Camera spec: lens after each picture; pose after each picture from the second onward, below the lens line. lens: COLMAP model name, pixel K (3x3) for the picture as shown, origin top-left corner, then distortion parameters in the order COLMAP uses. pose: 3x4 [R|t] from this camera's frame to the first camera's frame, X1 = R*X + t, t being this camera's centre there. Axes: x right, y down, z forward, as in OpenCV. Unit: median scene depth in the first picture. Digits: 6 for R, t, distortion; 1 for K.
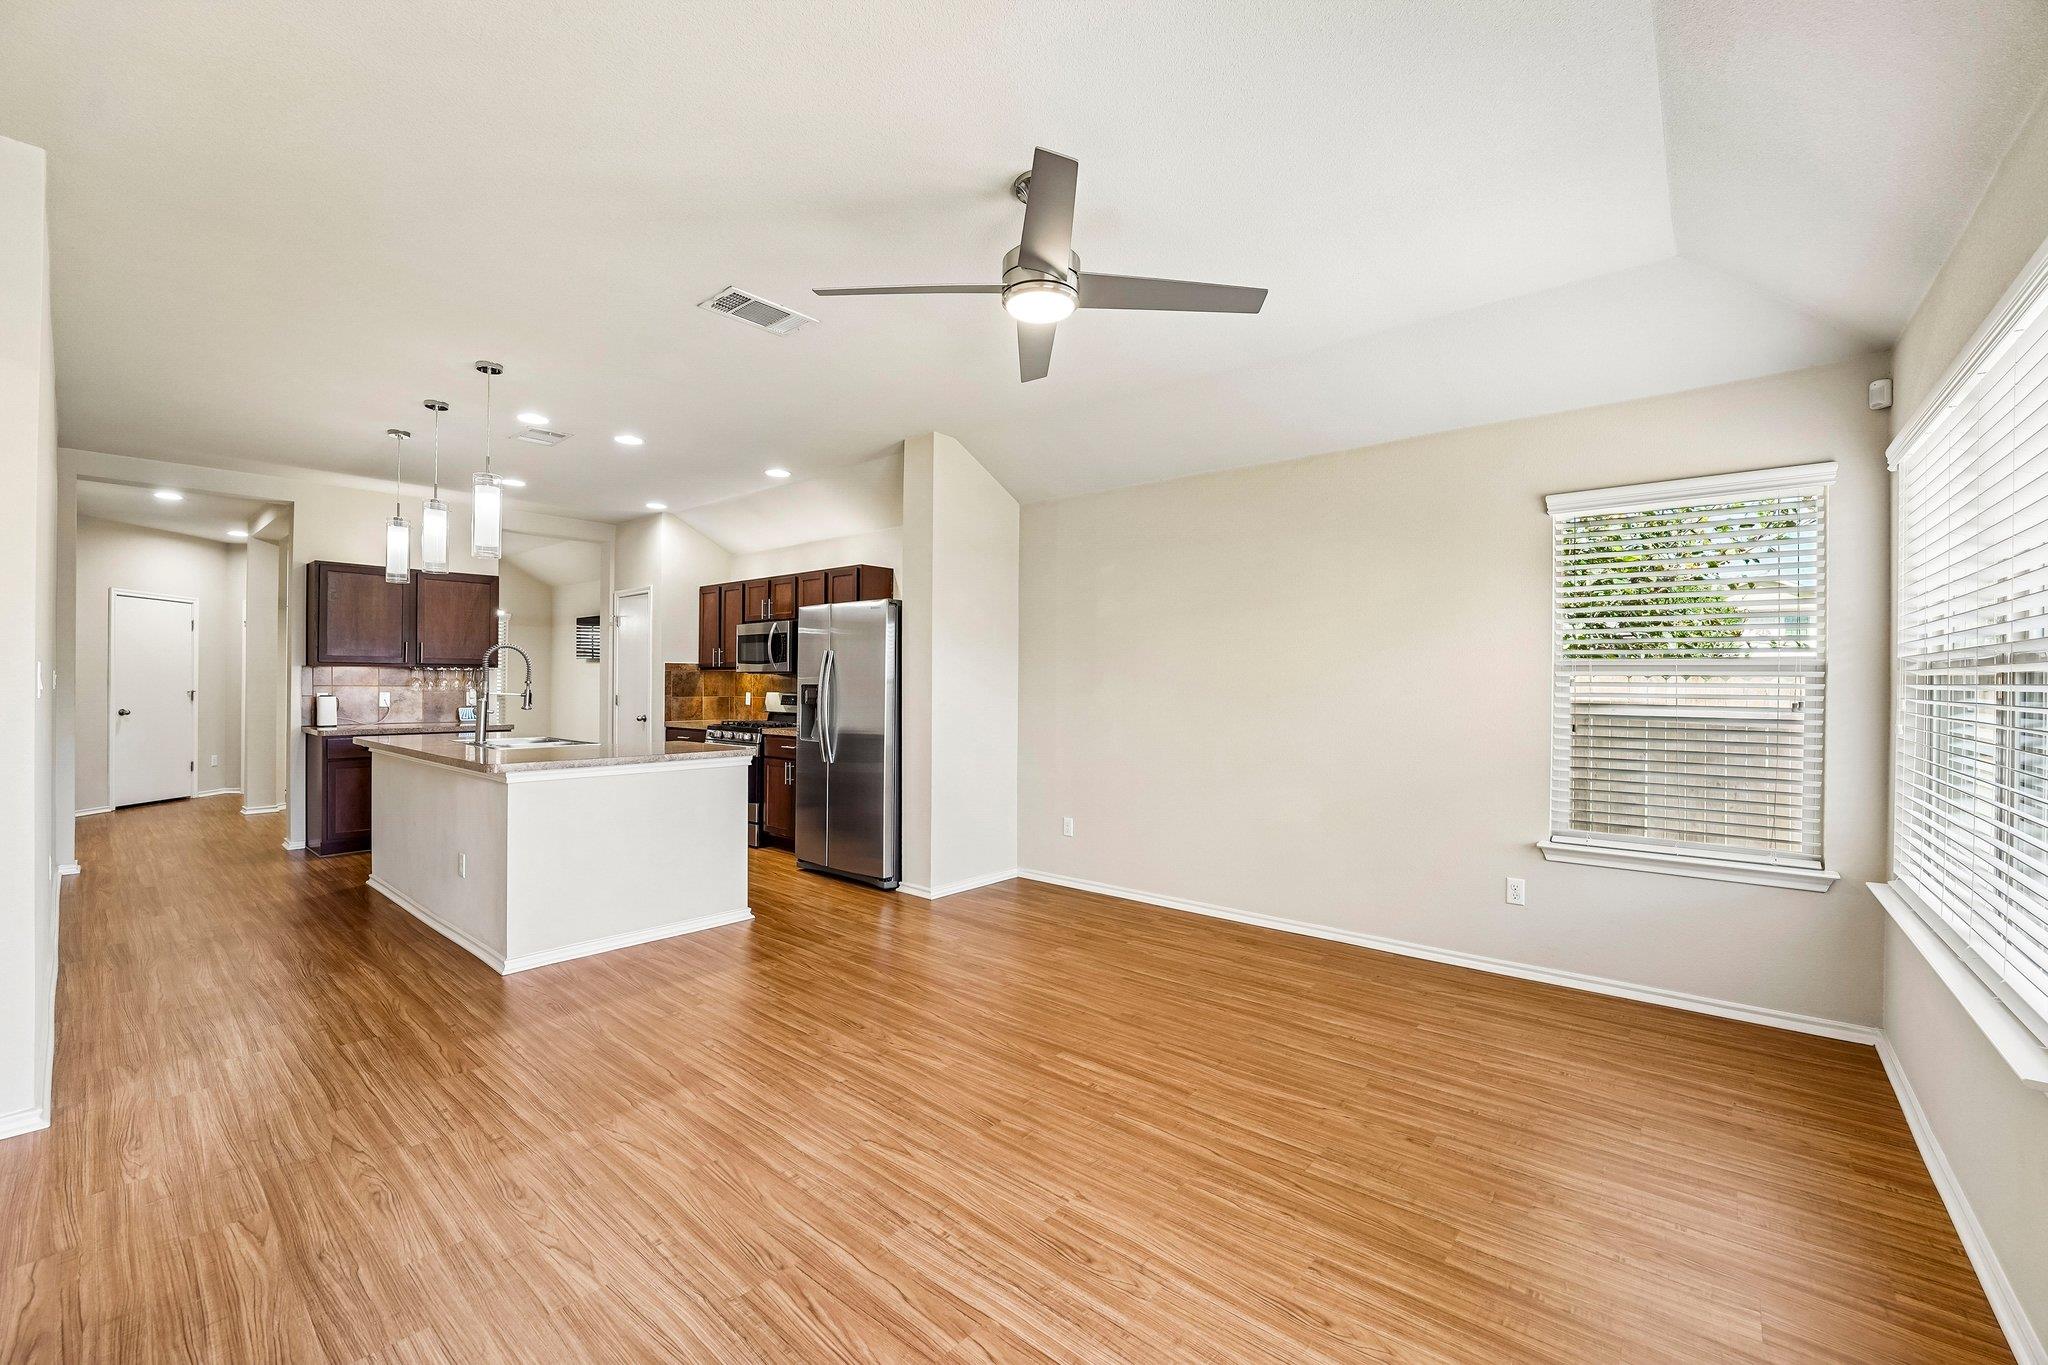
lens RADIAL K [[833.9, 0, 1027.4], [0, 833.9, 683.9], [0, 0, 1]] dist [-0.029150, 0.004093]
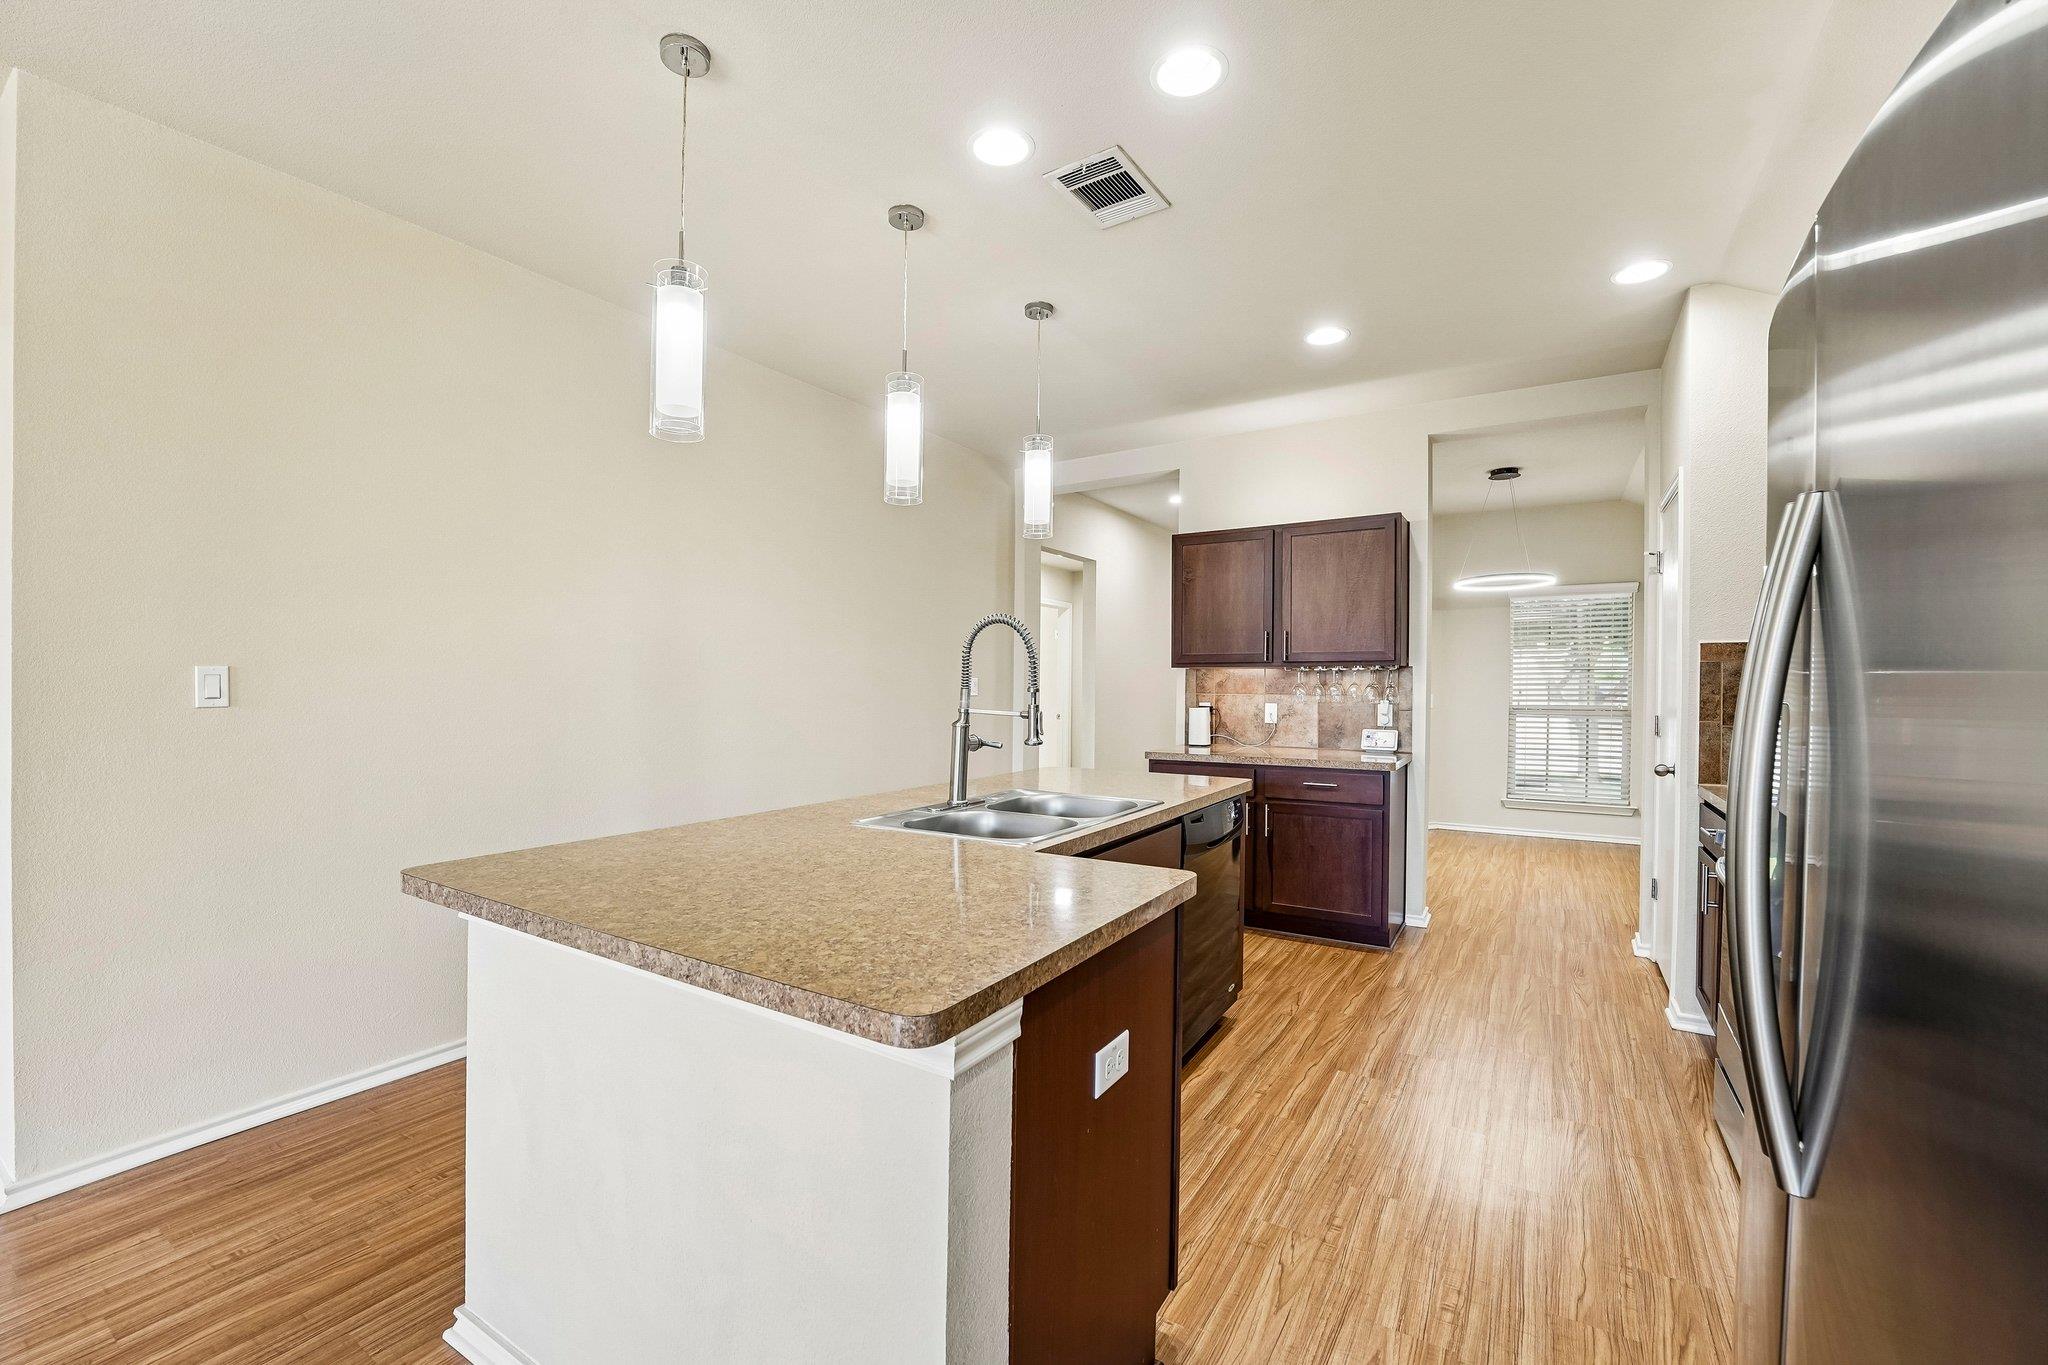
lens RADIAL K [[854.0, 0, 1032.7], [0, 854.0, 691.7], [0, 0, 1]] dist [0.002319, -0.000001]
pose [[0.157470, 0.006024, -0.987505, -0.112161], [-0.001635, 0.999982, 0.005840, -0.005879], [0.987522, 0.000695, 0.157477, 1.033471]]
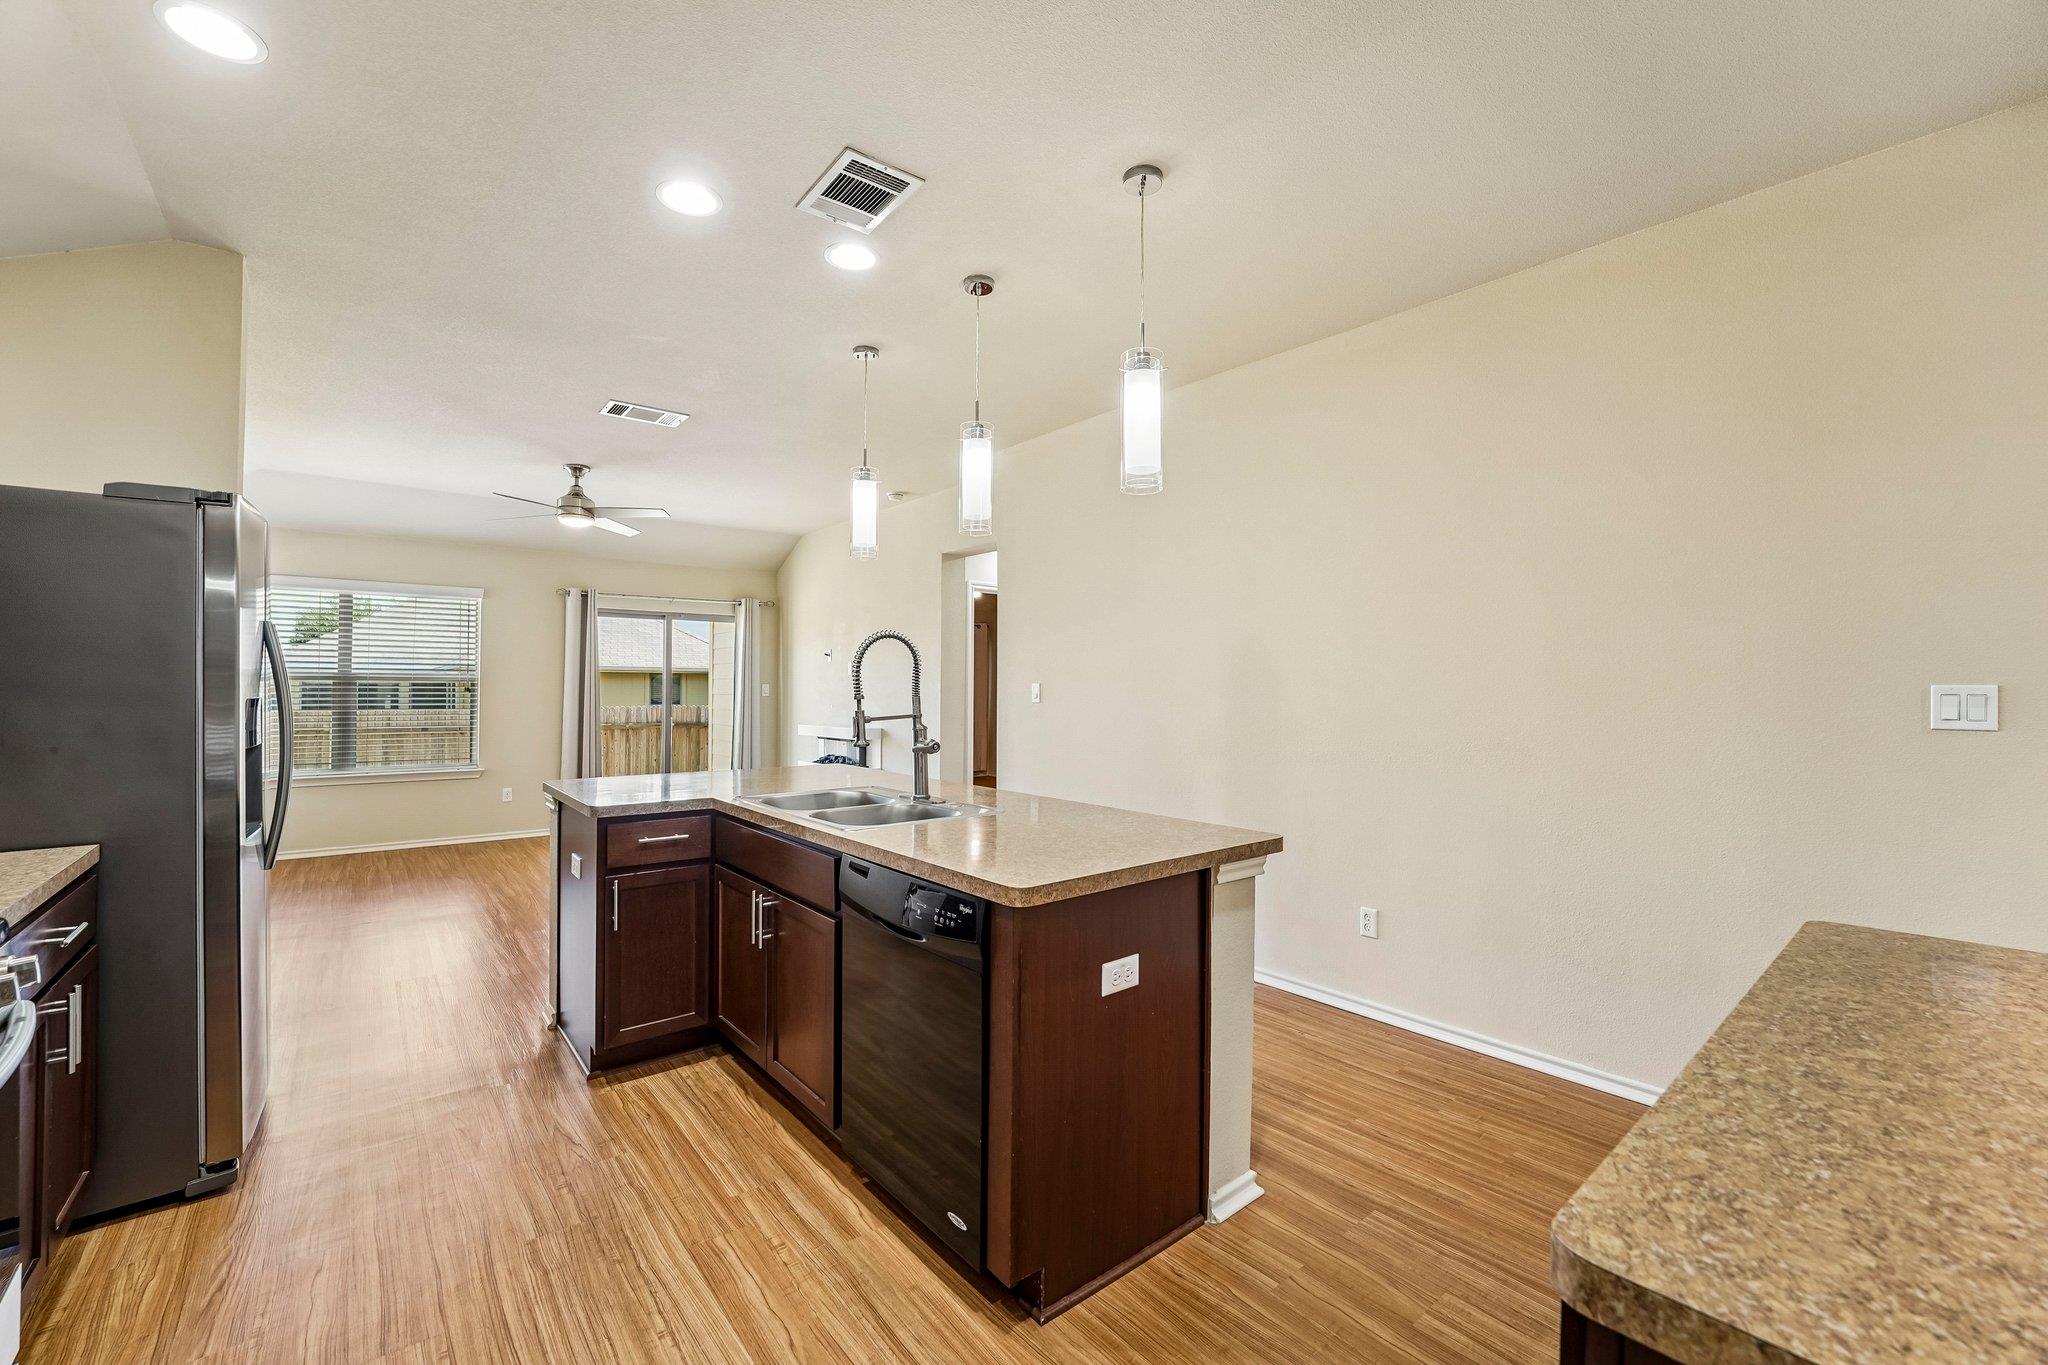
lens RADIAL K [[833.9, 0, 1027.3], [0, 833.9, 676.3], [0, 0, 1]] dist [-0.029150, 0.004093]
pose [[-0.984384, -0.007148, 0.175890, -0.909979], [-0.009387, 0.999885, -0.011898, -0.012640], [-0.175785, -0.013363, -0.984338, 1.713458]]
